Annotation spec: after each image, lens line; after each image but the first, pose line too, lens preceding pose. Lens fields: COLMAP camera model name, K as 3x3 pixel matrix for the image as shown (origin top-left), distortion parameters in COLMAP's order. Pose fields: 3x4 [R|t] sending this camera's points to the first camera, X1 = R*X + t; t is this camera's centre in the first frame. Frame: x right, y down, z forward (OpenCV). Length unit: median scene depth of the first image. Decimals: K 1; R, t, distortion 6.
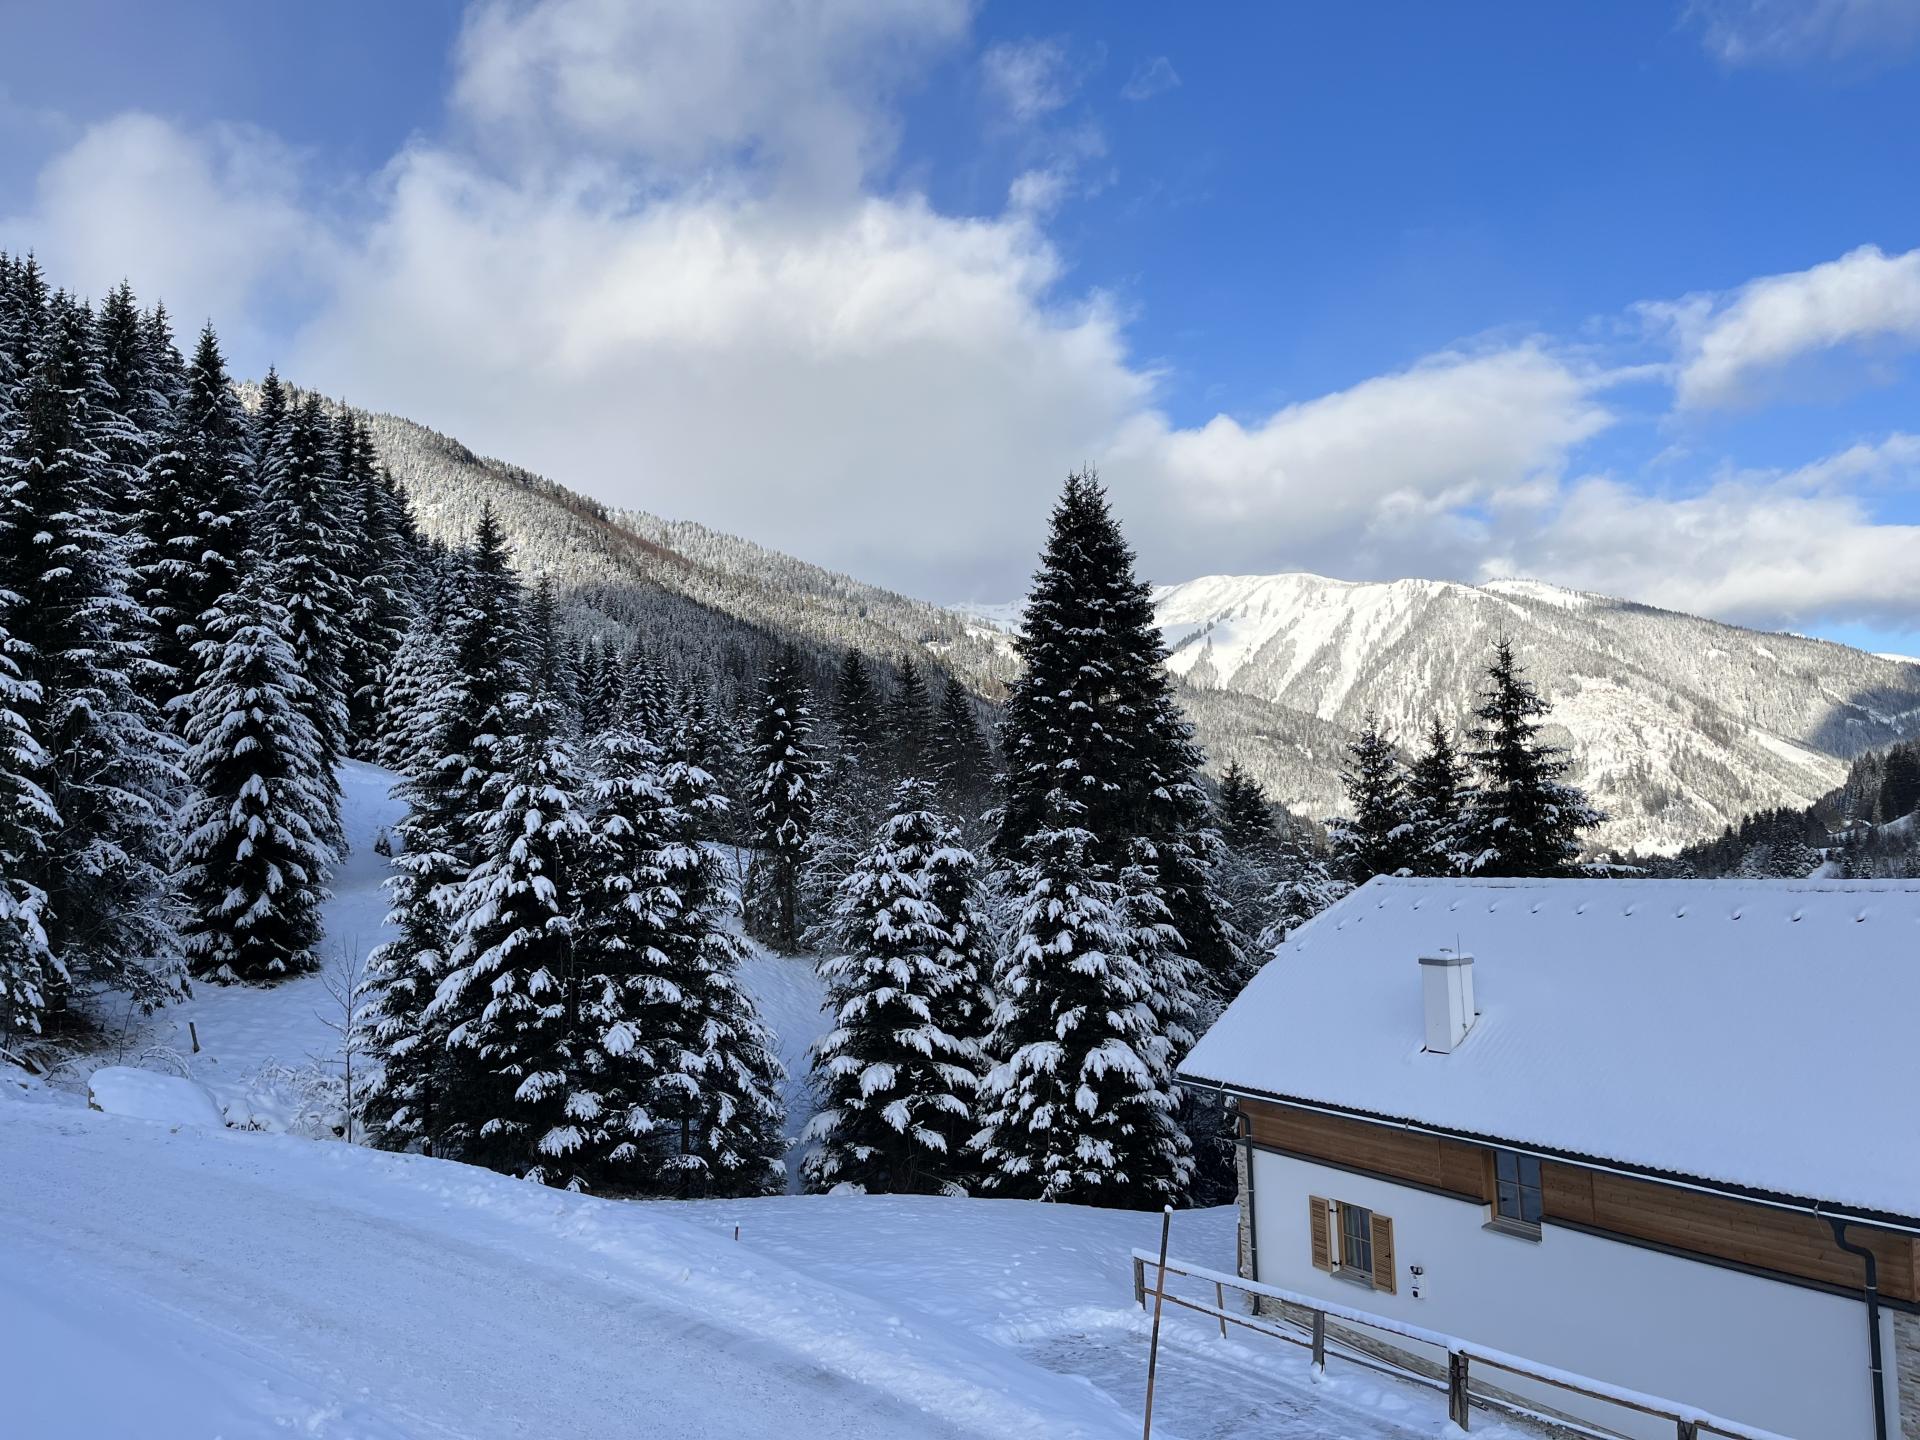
lens RADIAL K [[1436.6, 0, 975.5], [0, 1436.6, 706.7], [0, 0, 1]] dist [0.017824, -0.005227]
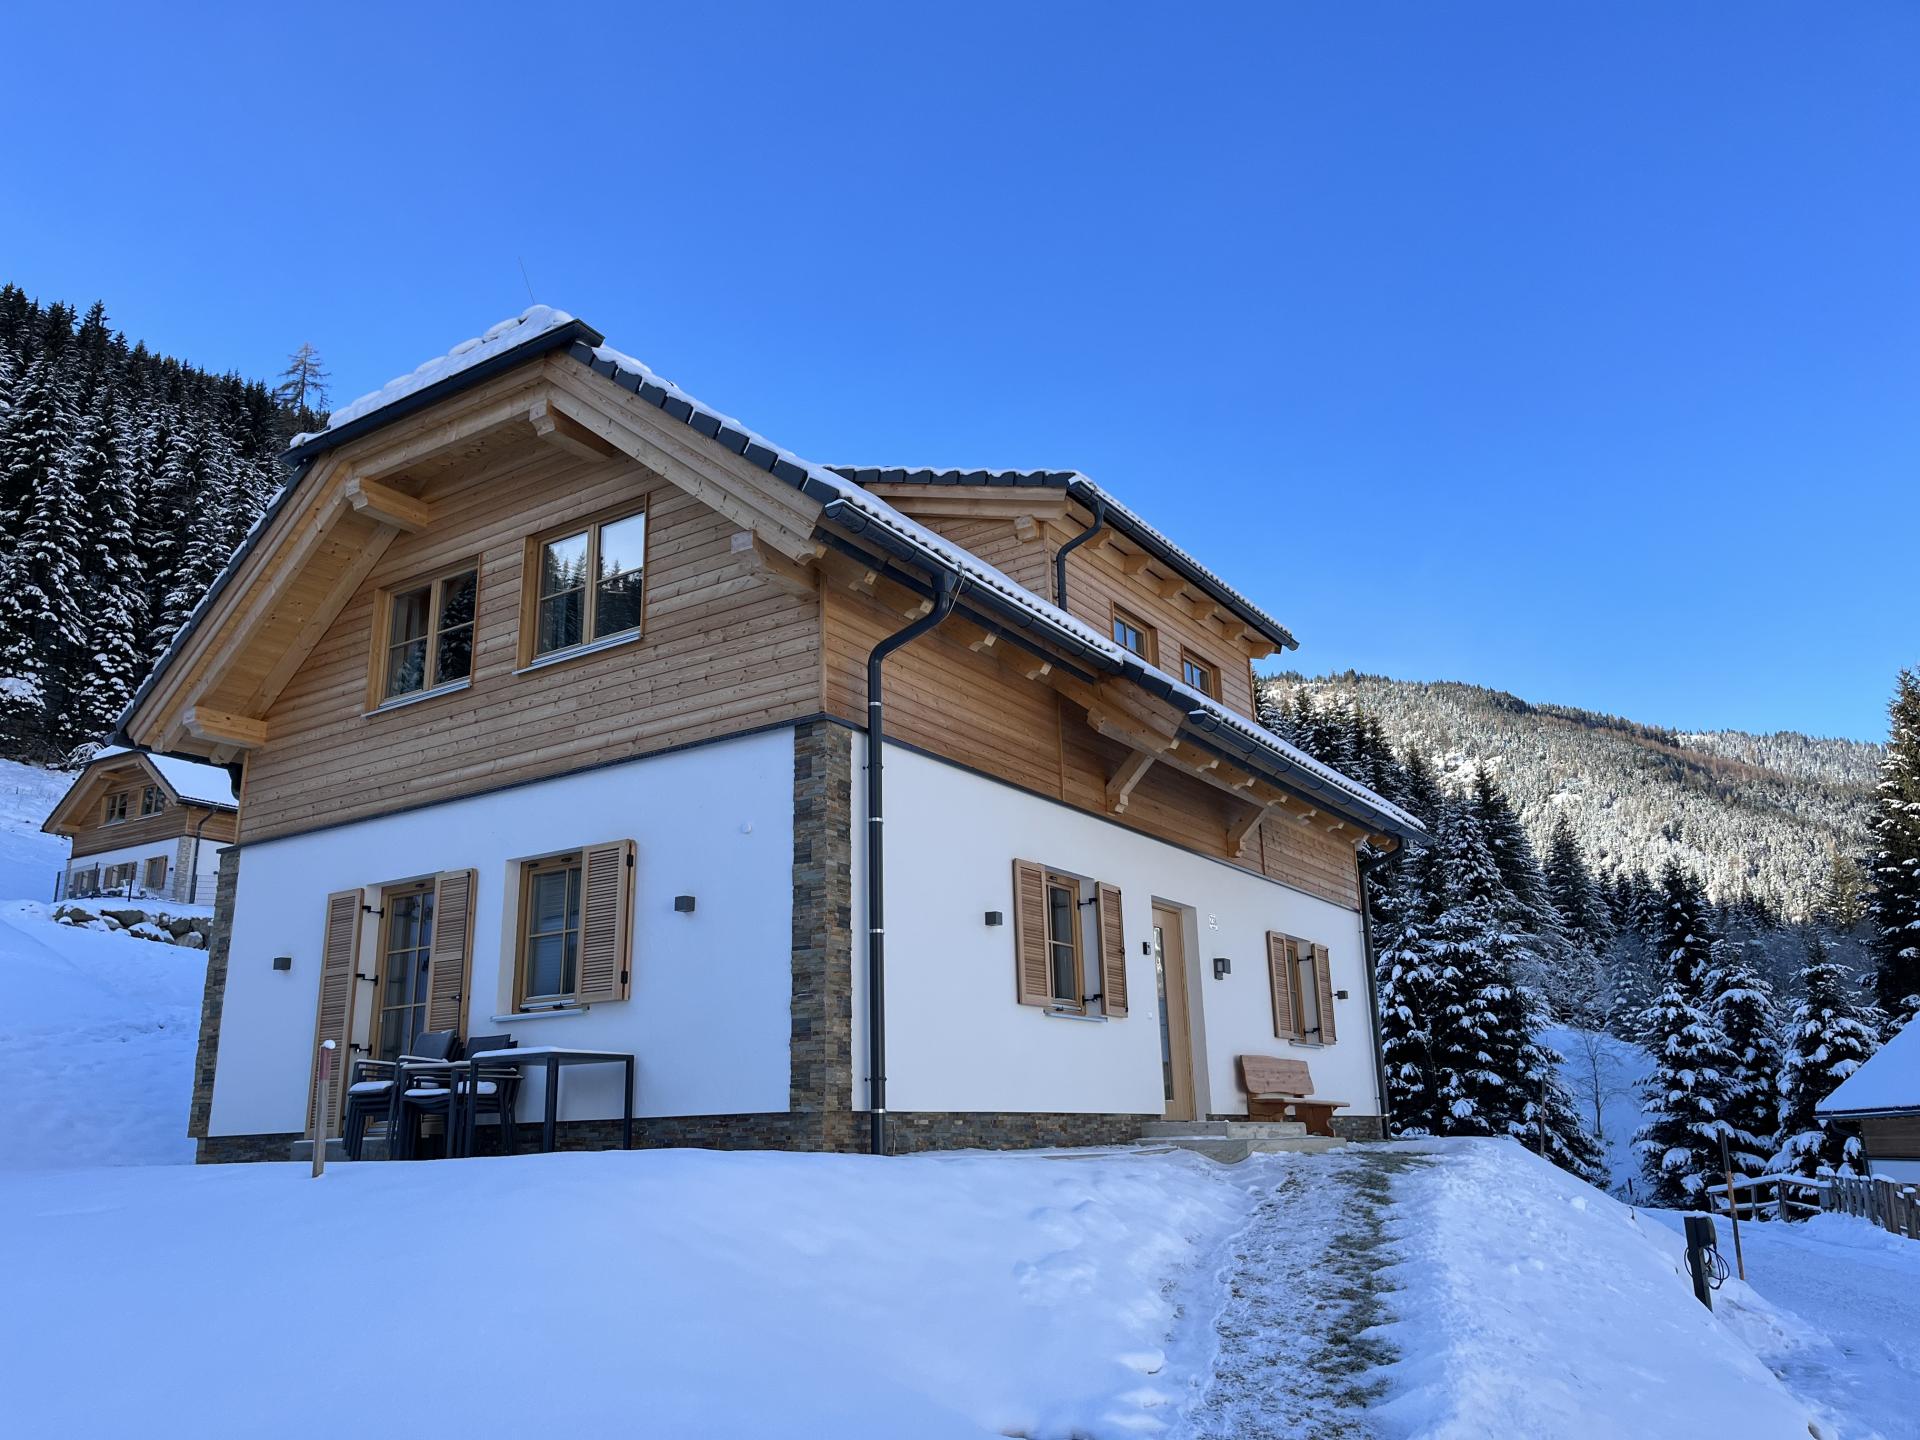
lens RADIAL K [[1436.6, 0, 975.0], [0, 1436.6, 719.5], [0, 0, 1]] dist [0.017824, -0.005227]
pose [[0.749618, -0.172694, -0.638944, 0.373797], [0.065392, 0.979962, -0.188146, 0.066993], [0.658632, 0.099256, 0.745890, -0.485713]]
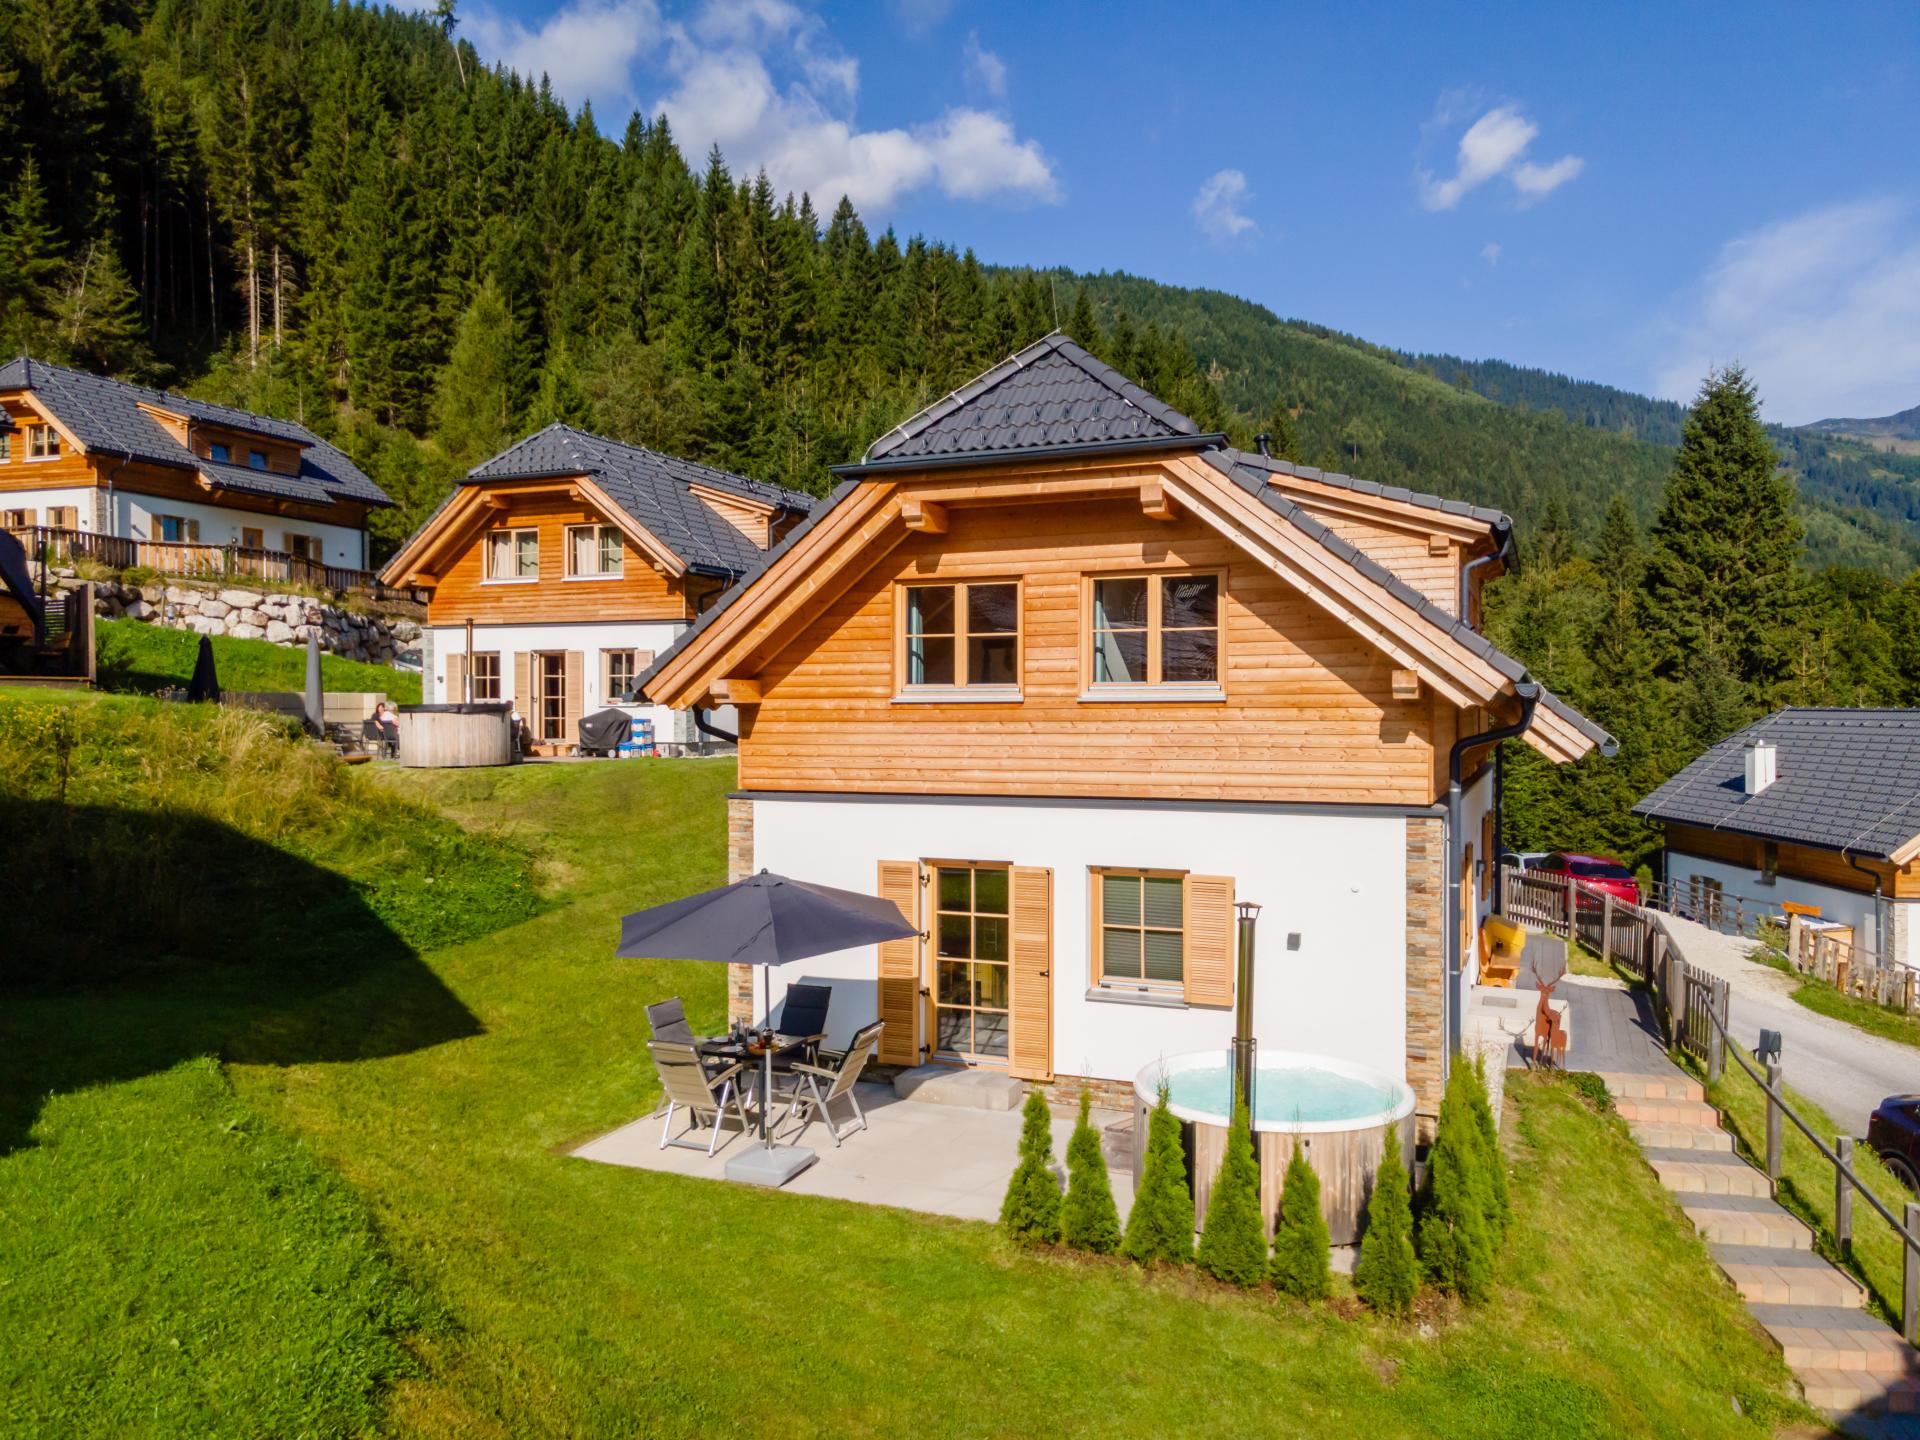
lens RADIAL K [[1361.7, 0, 992.5], [0, 1361.7, 725.4], [0, 0, 1]] dist [0.023950, -0.025608]
pose [[0.861232, 0.044276, -0.506279, 0.245029], [0.021272, 0.992184, 0.122957, -0.053931], [0.507766, -0.116664, 0.853559, -0.634534]]
